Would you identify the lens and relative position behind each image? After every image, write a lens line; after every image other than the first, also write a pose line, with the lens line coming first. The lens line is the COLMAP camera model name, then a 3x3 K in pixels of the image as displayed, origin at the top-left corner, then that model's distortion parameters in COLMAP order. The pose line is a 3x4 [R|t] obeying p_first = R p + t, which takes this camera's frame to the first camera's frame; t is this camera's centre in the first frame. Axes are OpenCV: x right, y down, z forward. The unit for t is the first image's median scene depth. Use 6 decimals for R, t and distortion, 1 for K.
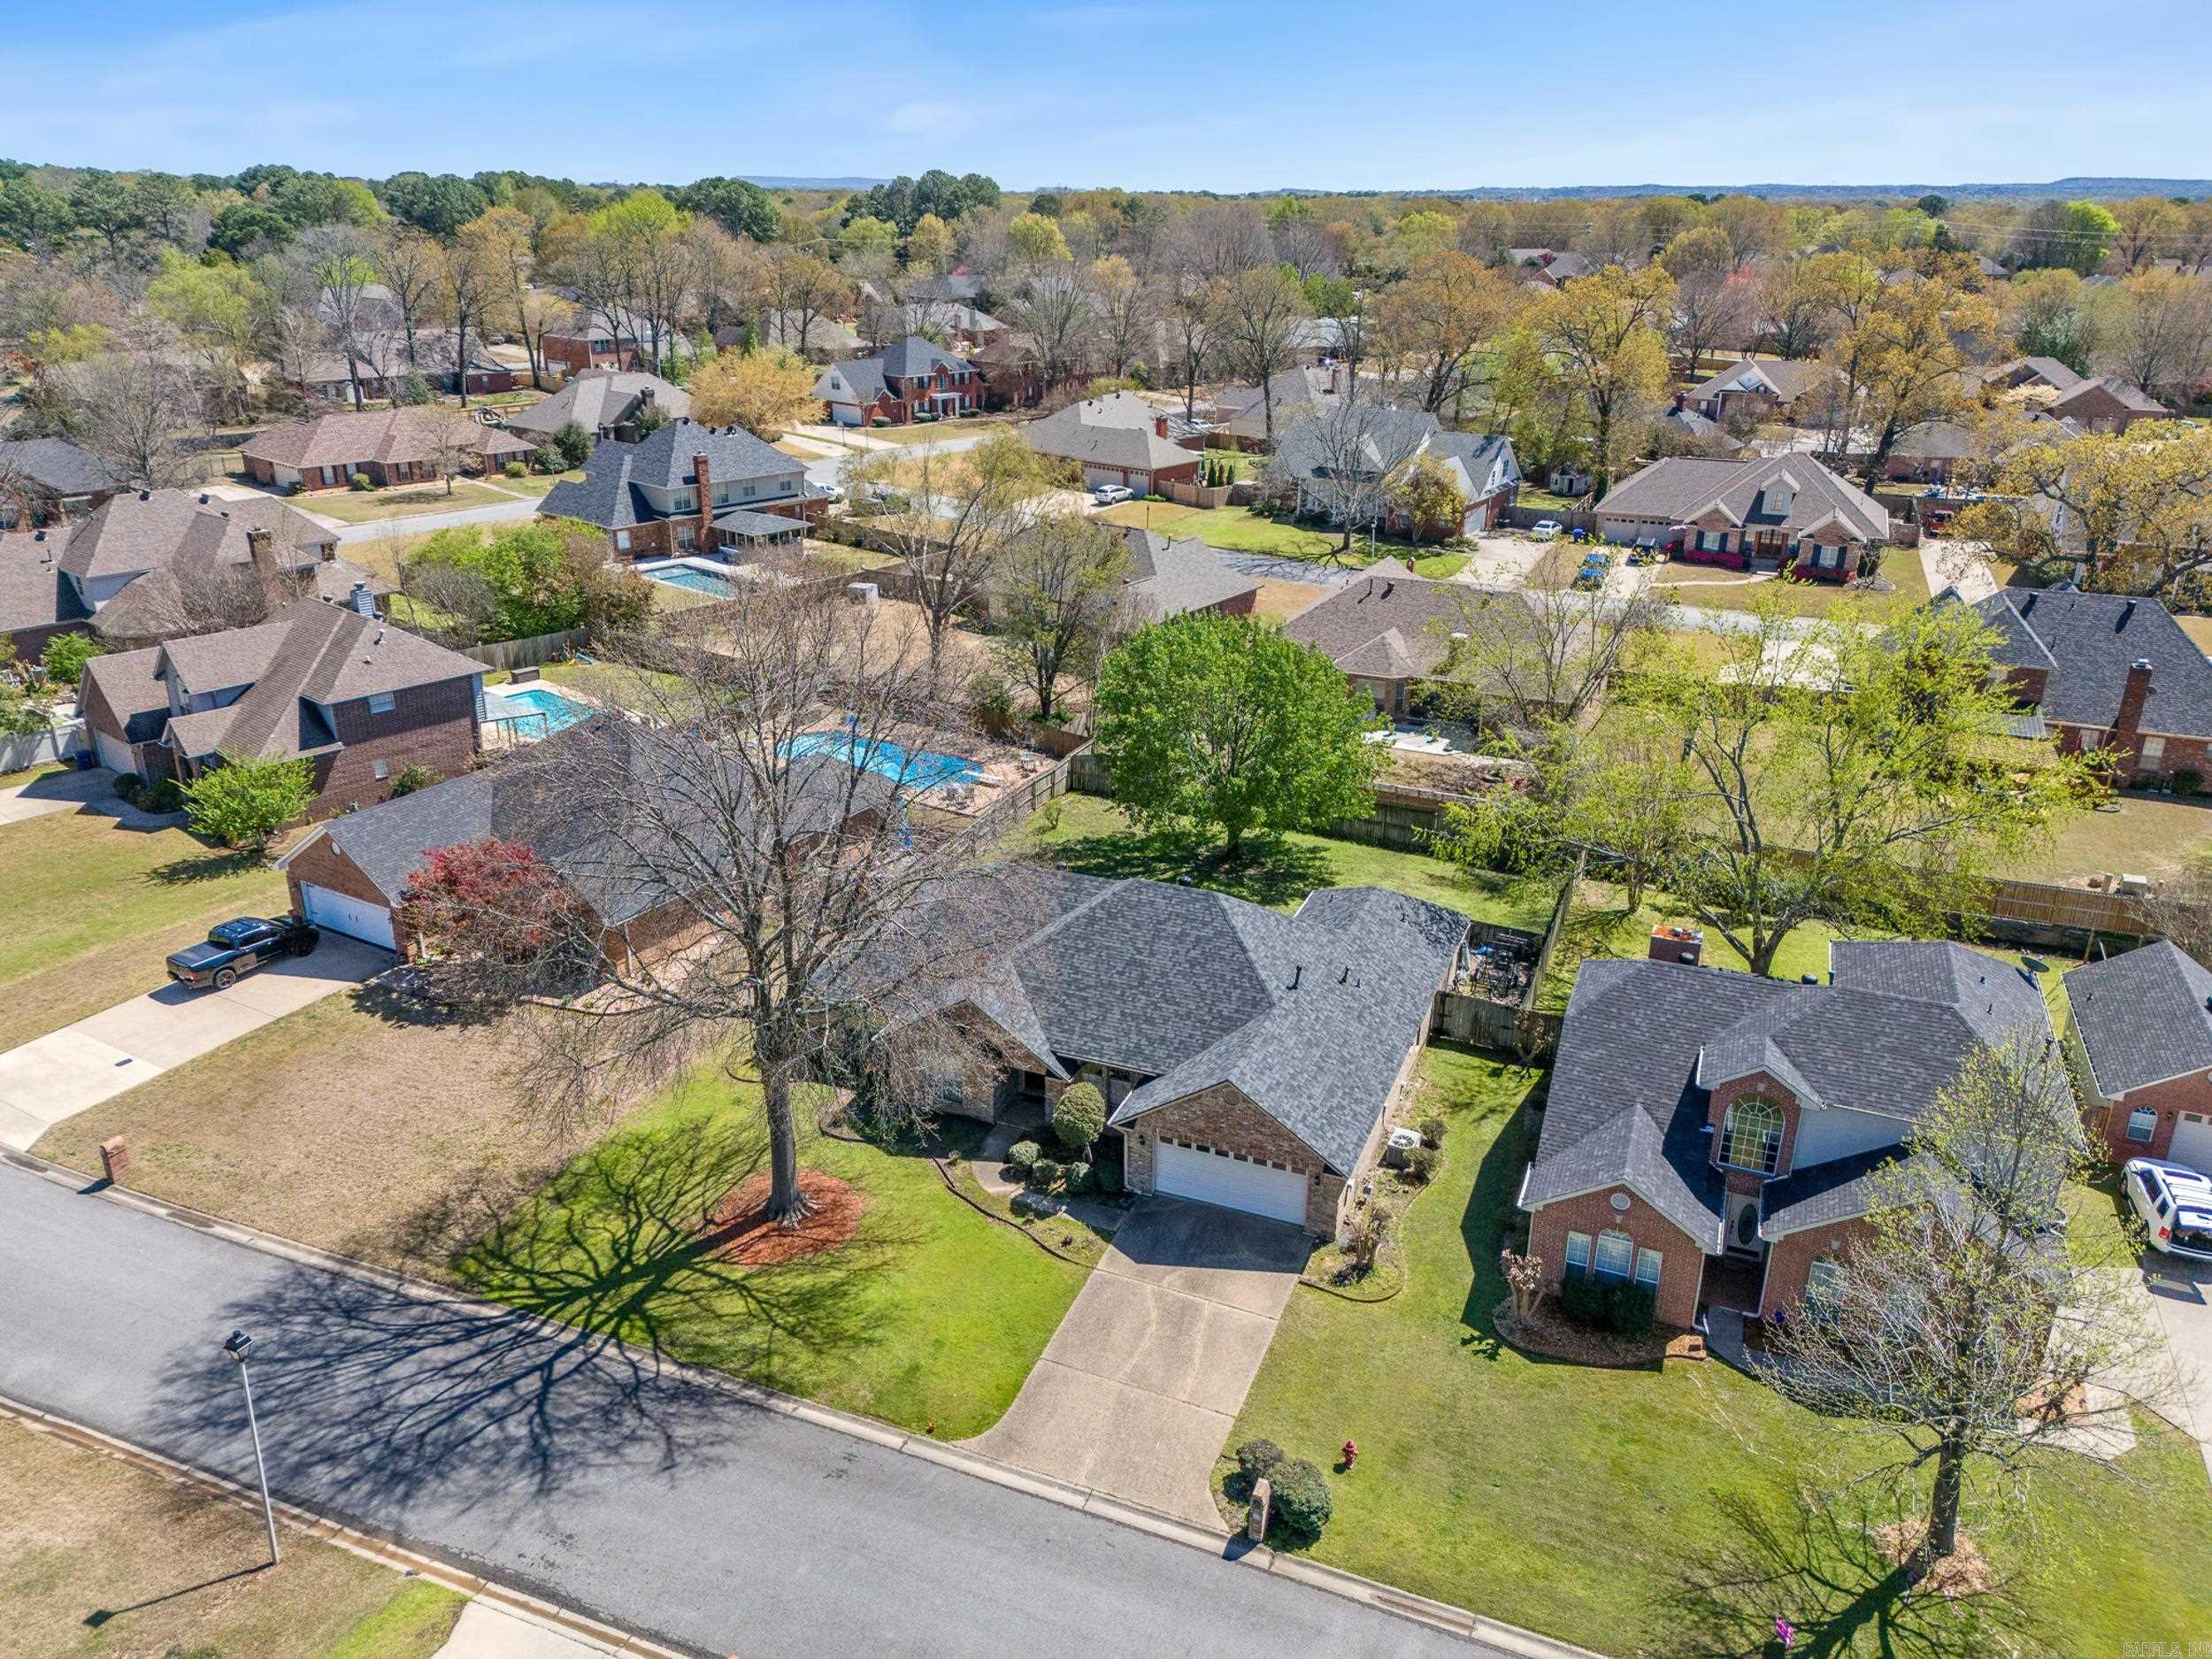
lens RADIAL K [[1640.7, 0, 1106.0], [0, 1640.7, 829.5], [0, 0, 1]] dist [0.093952, -0.084502]
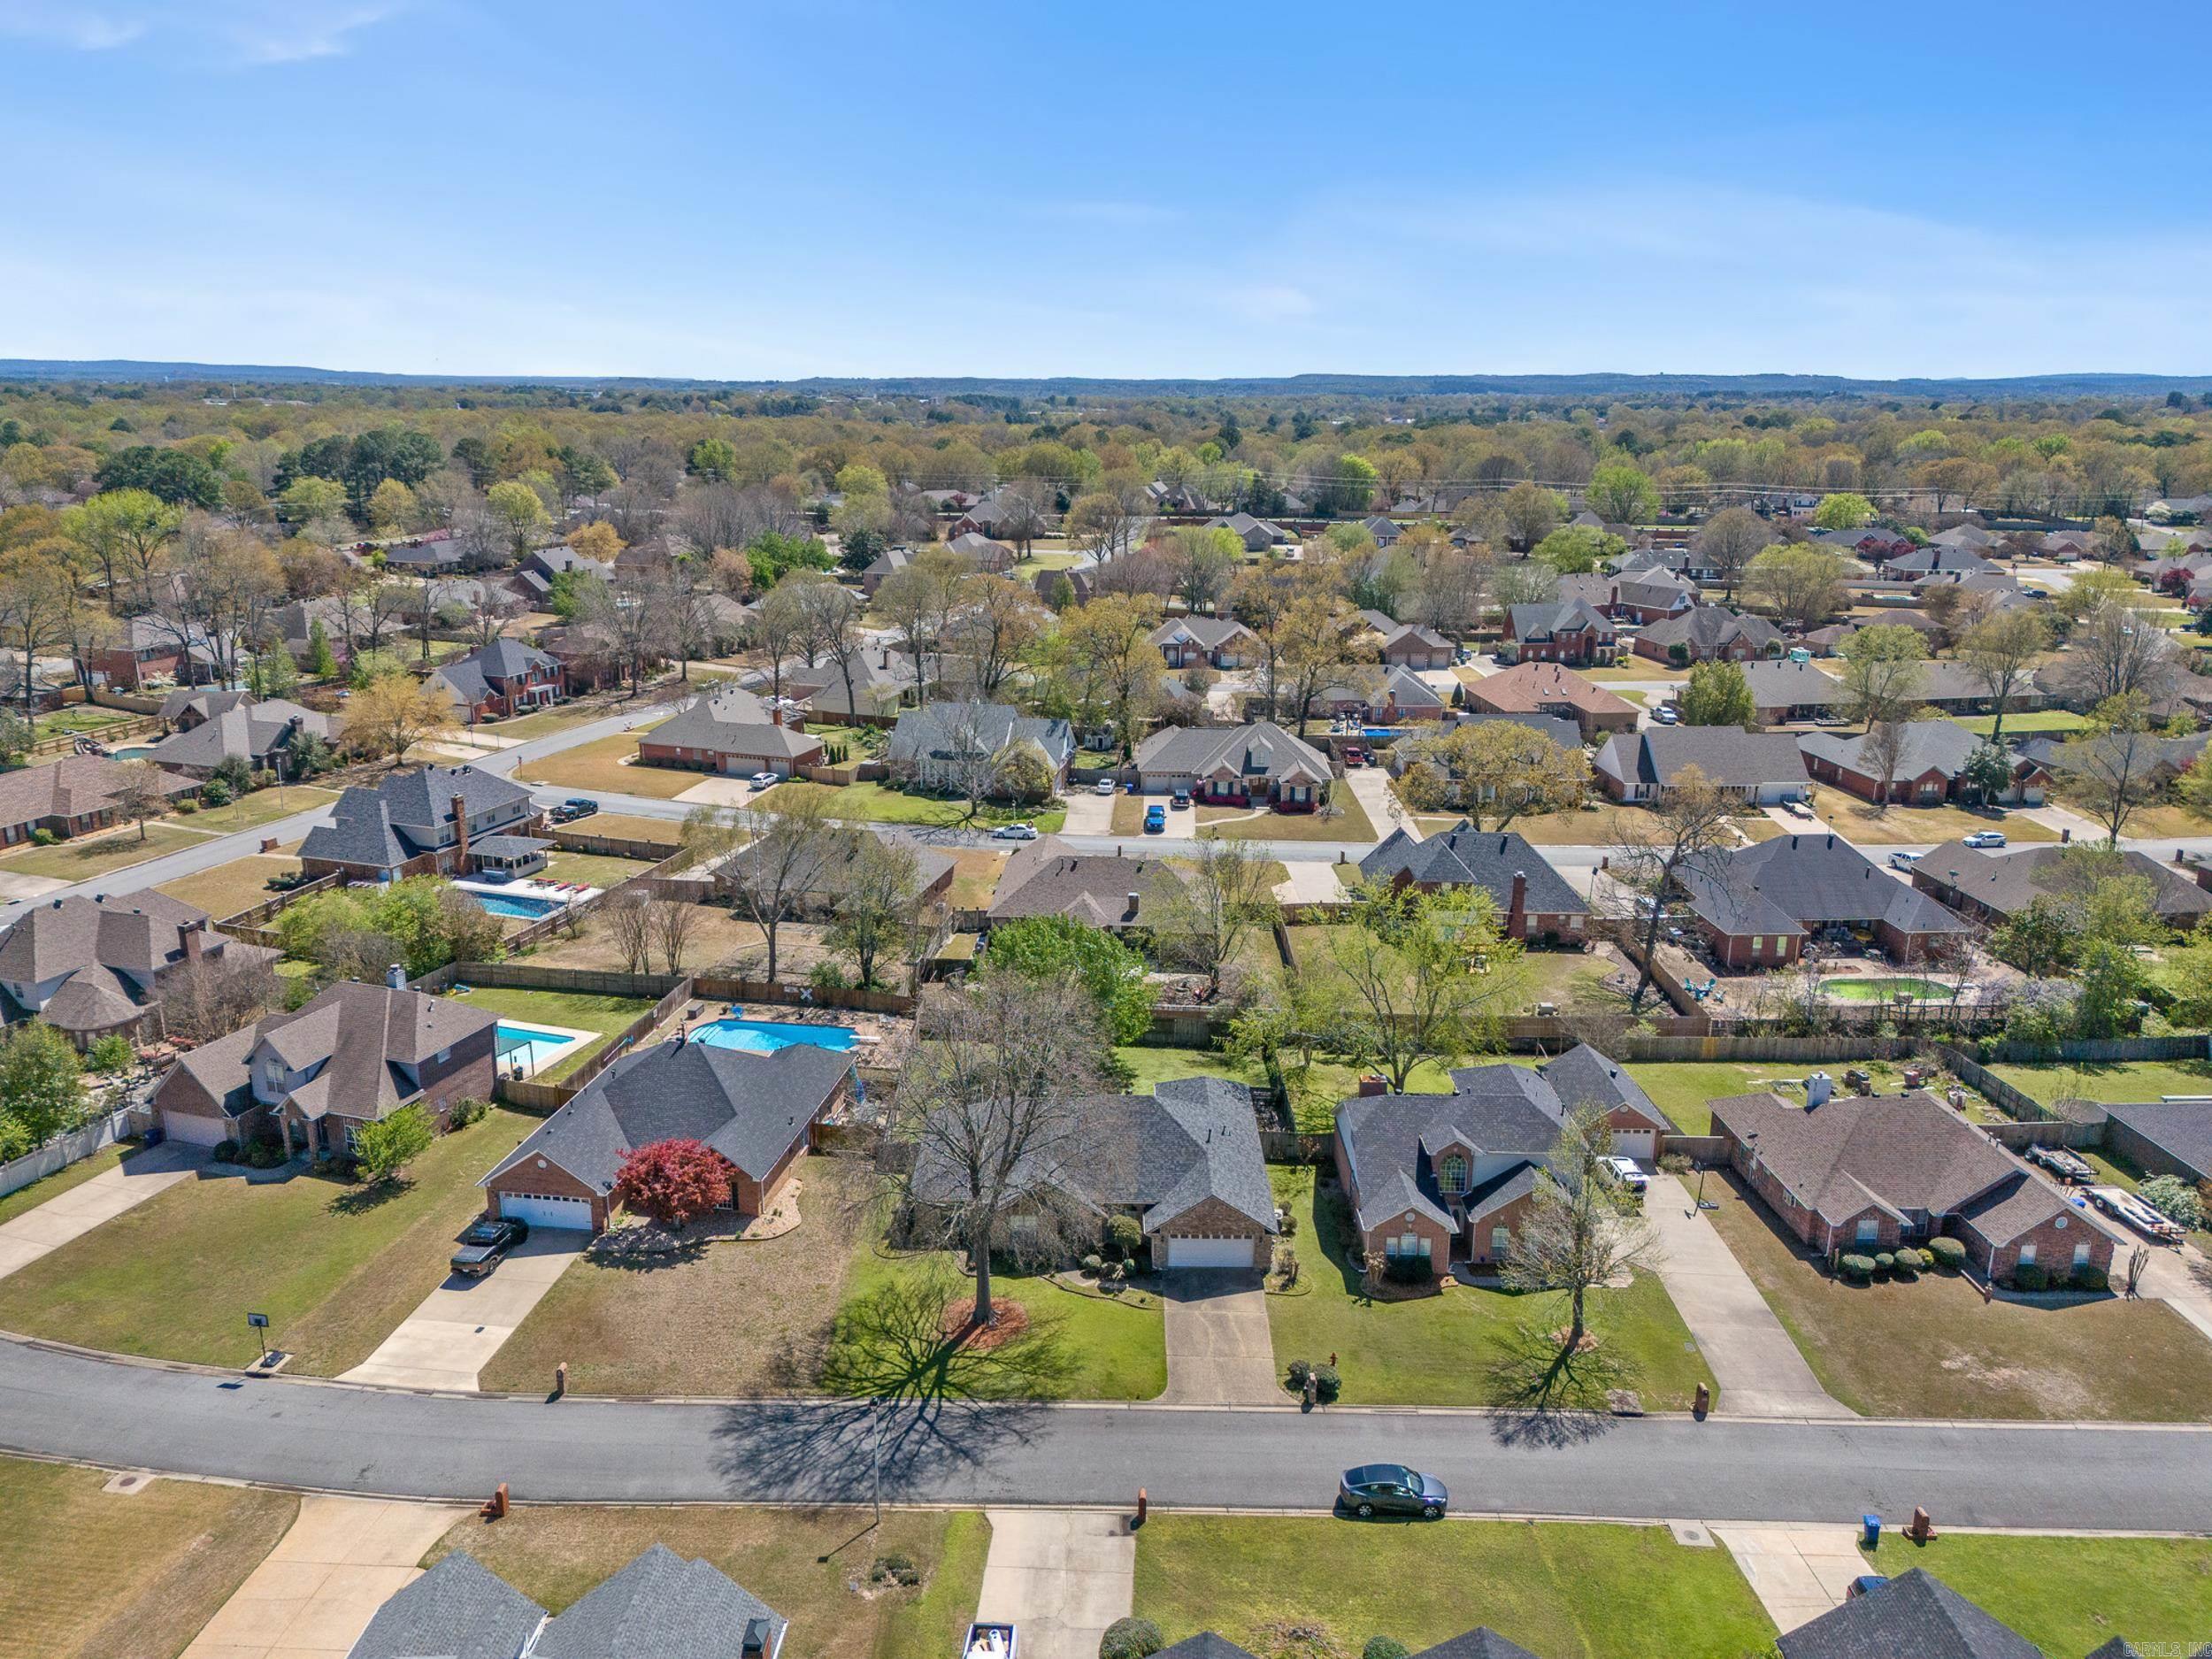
lens RADIAL K [[1640.7, 0, 1106.0], [0, 1640.7, 829.5], [0, 0, 1]] dist [0.093952, -0.084502]
pose [[0.927223, -0.103661, 0.359877, -0.405820], [0.137616, 0.988011, -0.069975, -0.088982], [-0.348309, 0.114407, 0.930372, -0.464237]]
